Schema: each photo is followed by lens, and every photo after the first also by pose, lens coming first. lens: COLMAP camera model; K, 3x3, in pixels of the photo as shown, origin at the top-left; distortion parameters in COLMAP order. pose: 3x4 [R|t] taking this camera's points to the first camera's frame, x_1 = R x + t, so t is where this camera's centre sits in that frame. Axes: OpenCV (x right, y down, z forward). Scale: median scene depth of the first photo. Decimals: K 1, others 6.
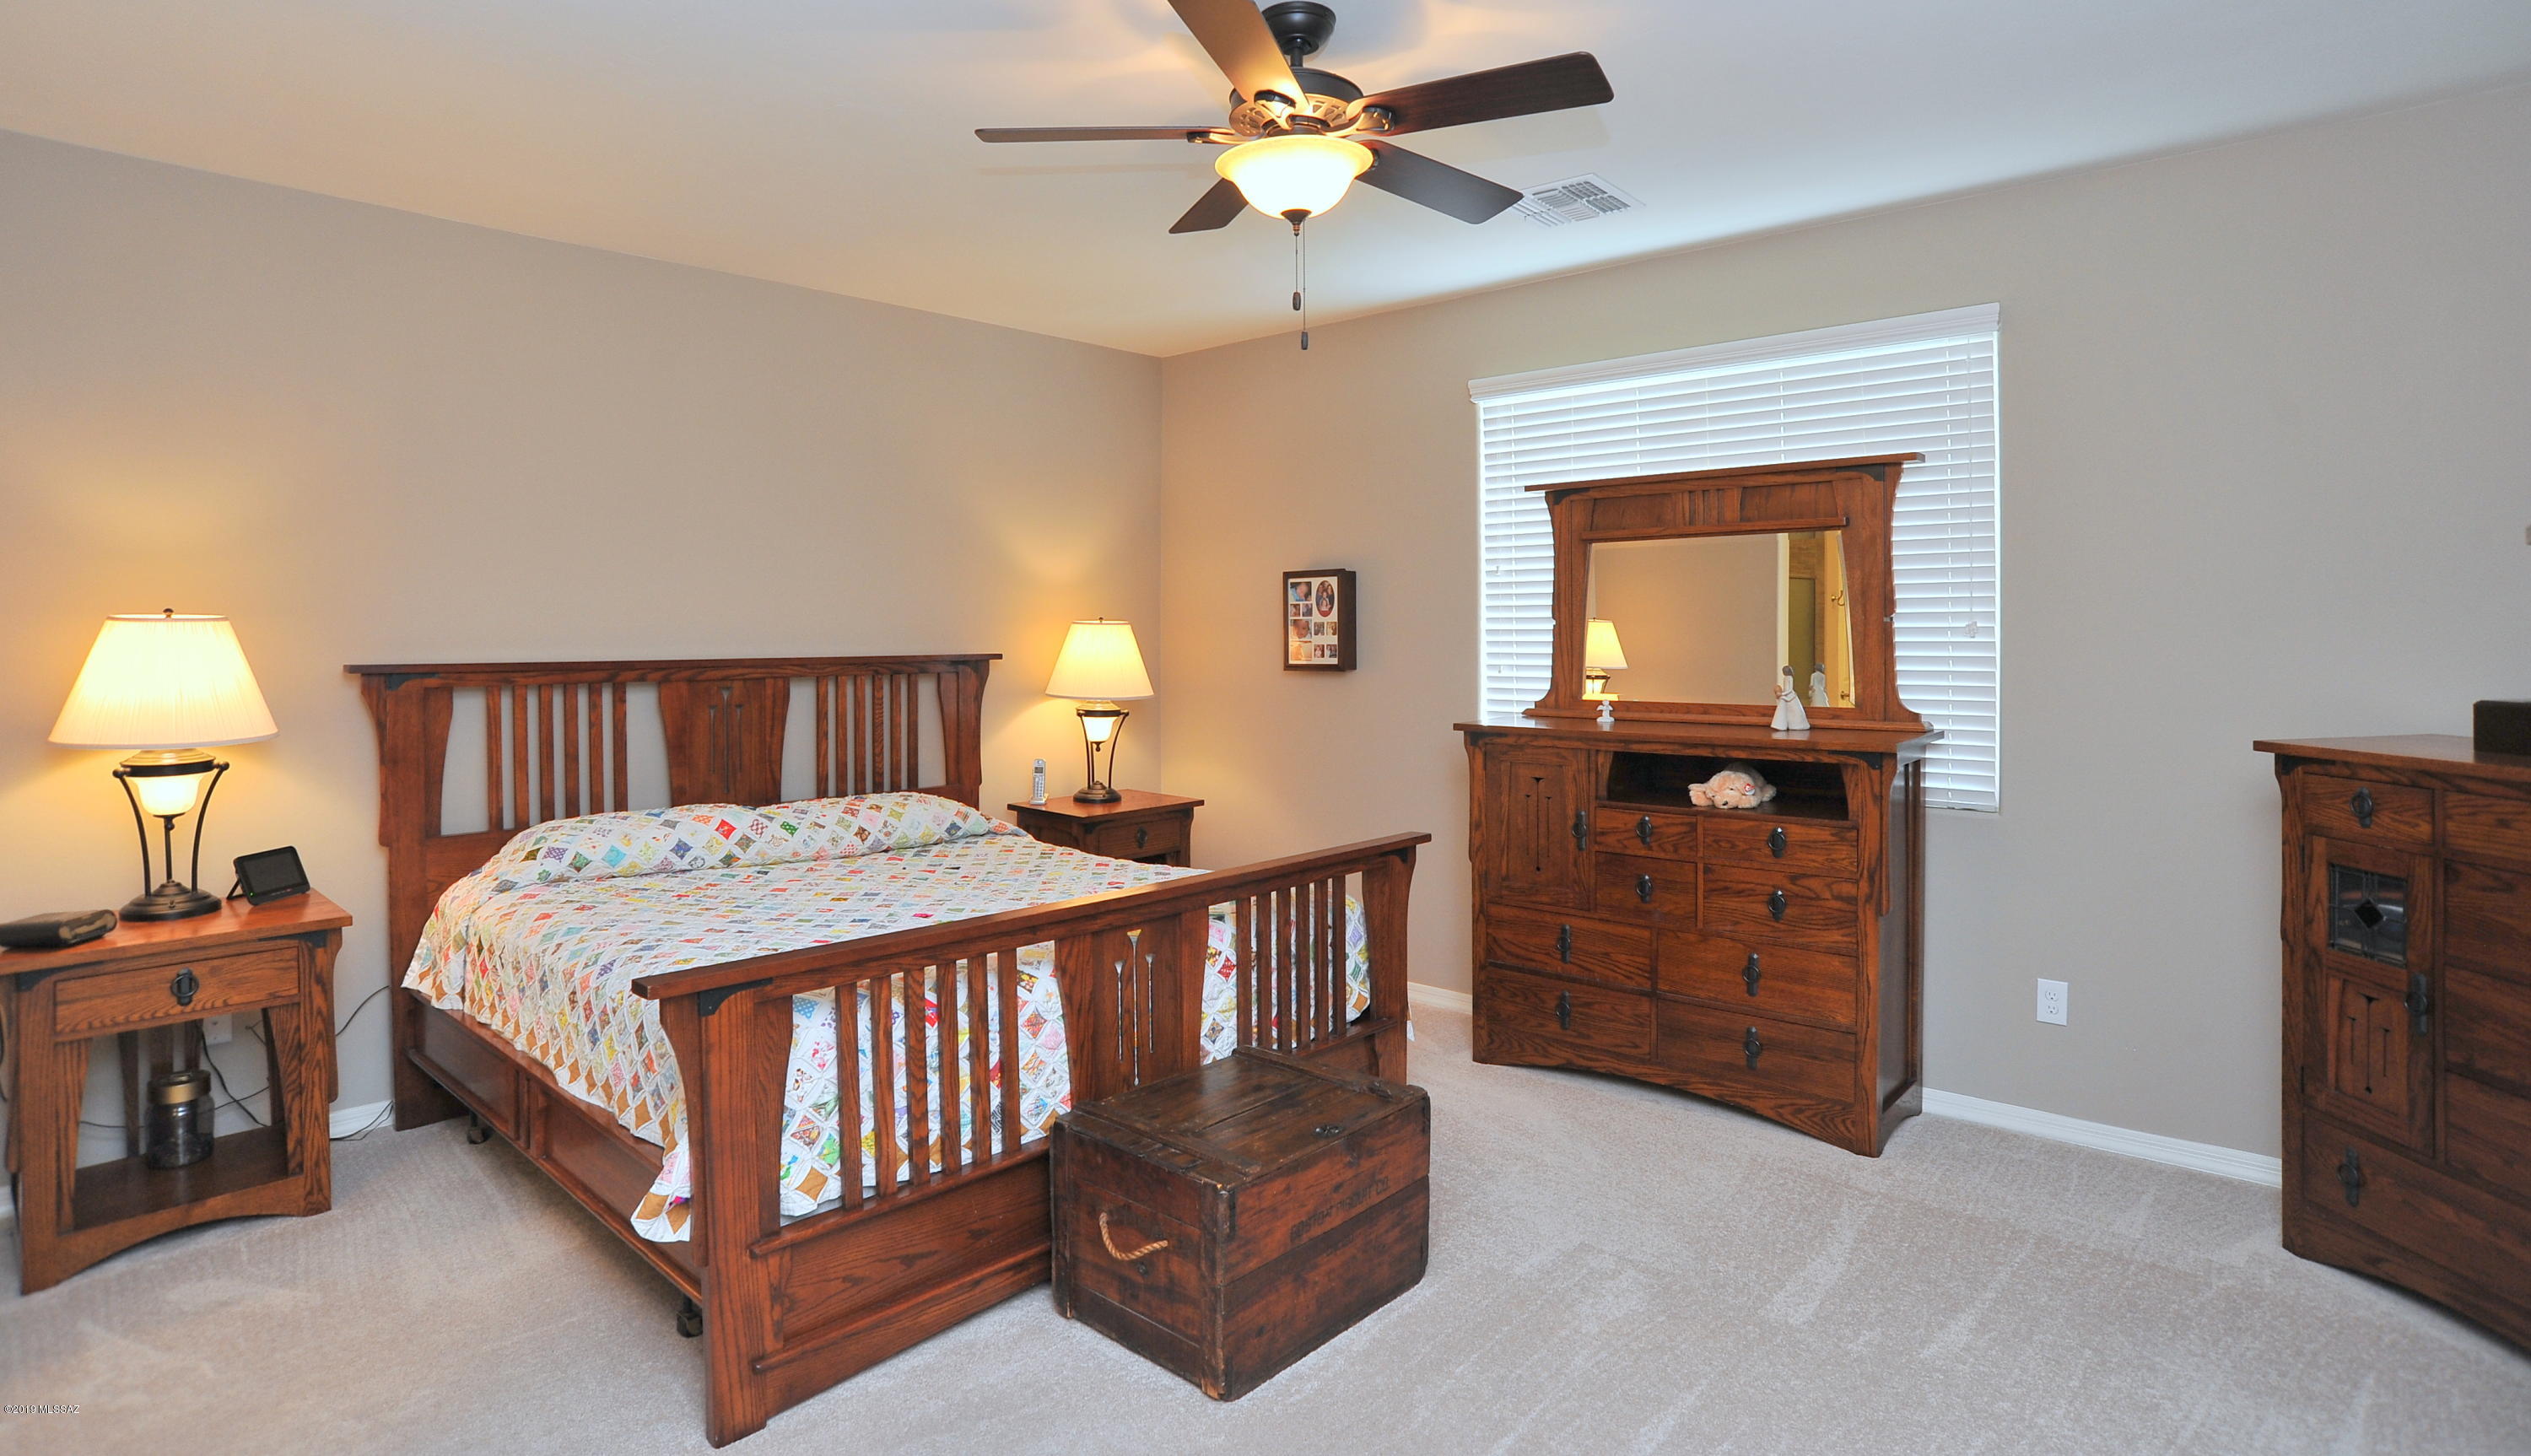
lens RADIAL K [[1273.3, 0, 1346.3], [0, 1273.3, 634.8], [0, 0, 1]] dist [-0.005815, -0.000280]
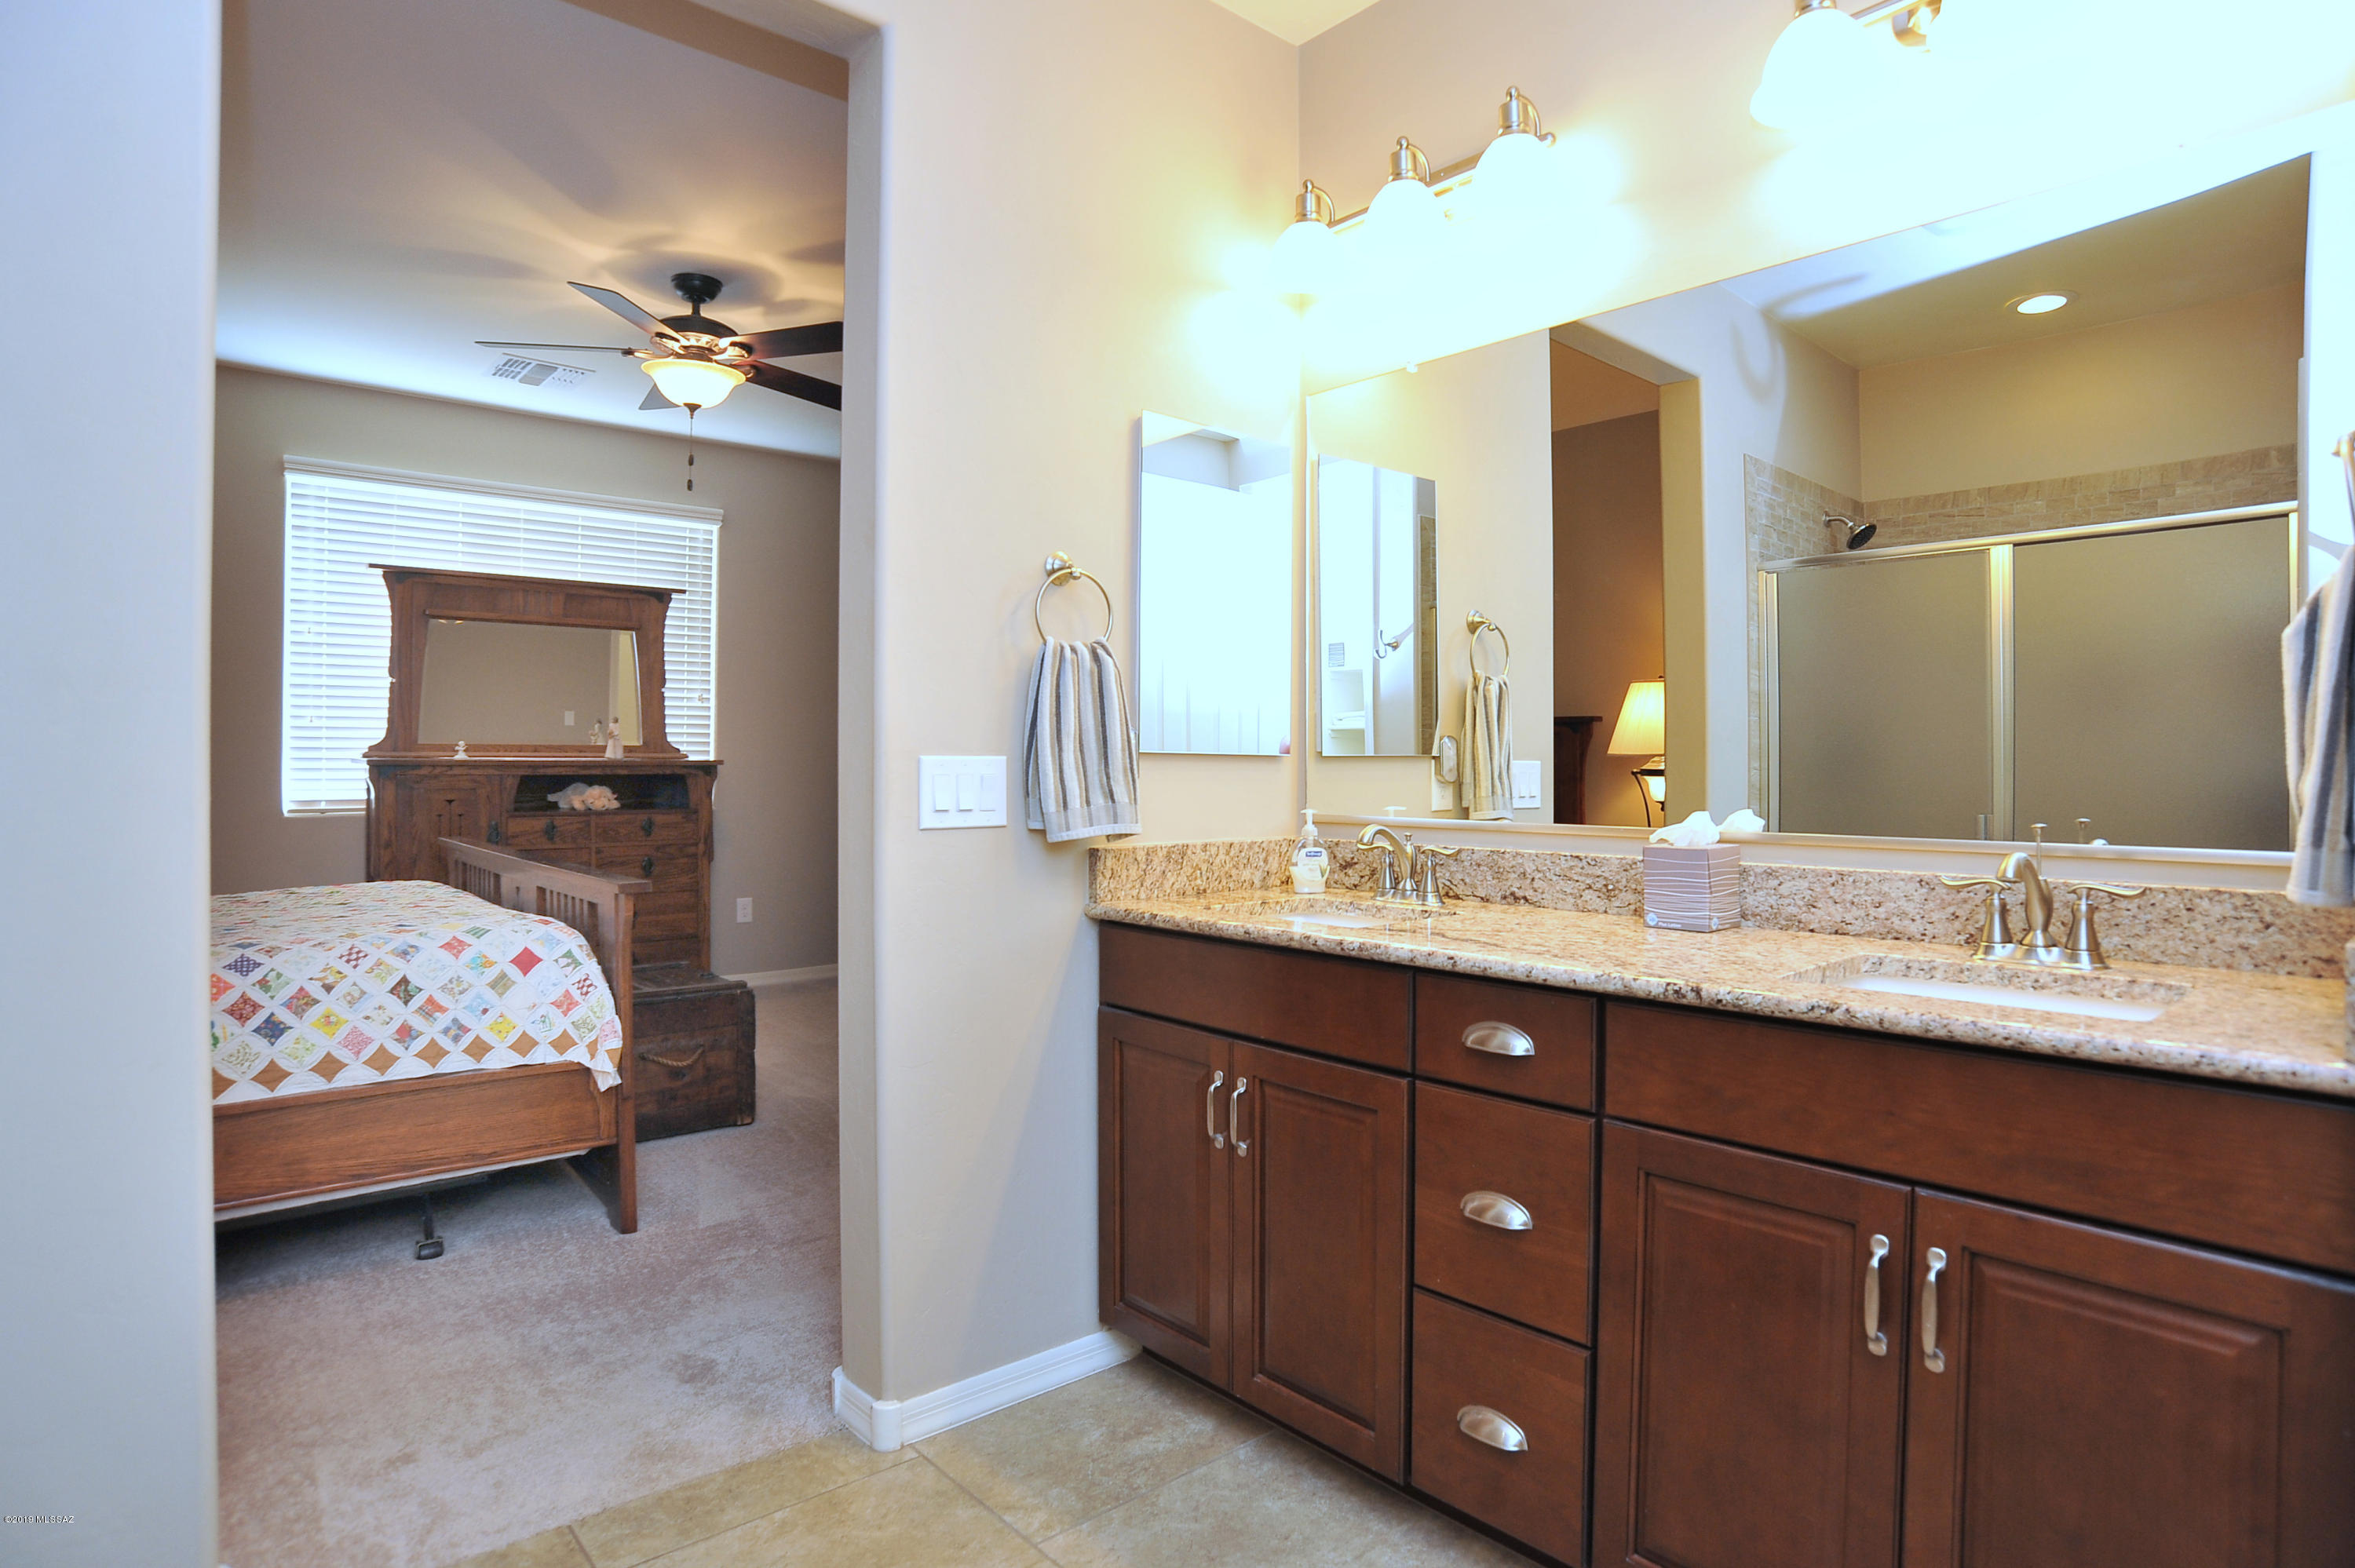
lens RADIAL K [[1203.6, 0, 1179.0], [0, 1203.6, 779.8], [0, 0, 1]] dist [-0.004429, -0.000410]
pose [[0.226946, -0.010301, 0.973853, -0.894935], [0.005215, 0.999943, 0.009362, 0.089072], [-0.973893, 0.002954, 0.226986, 0.024752]]
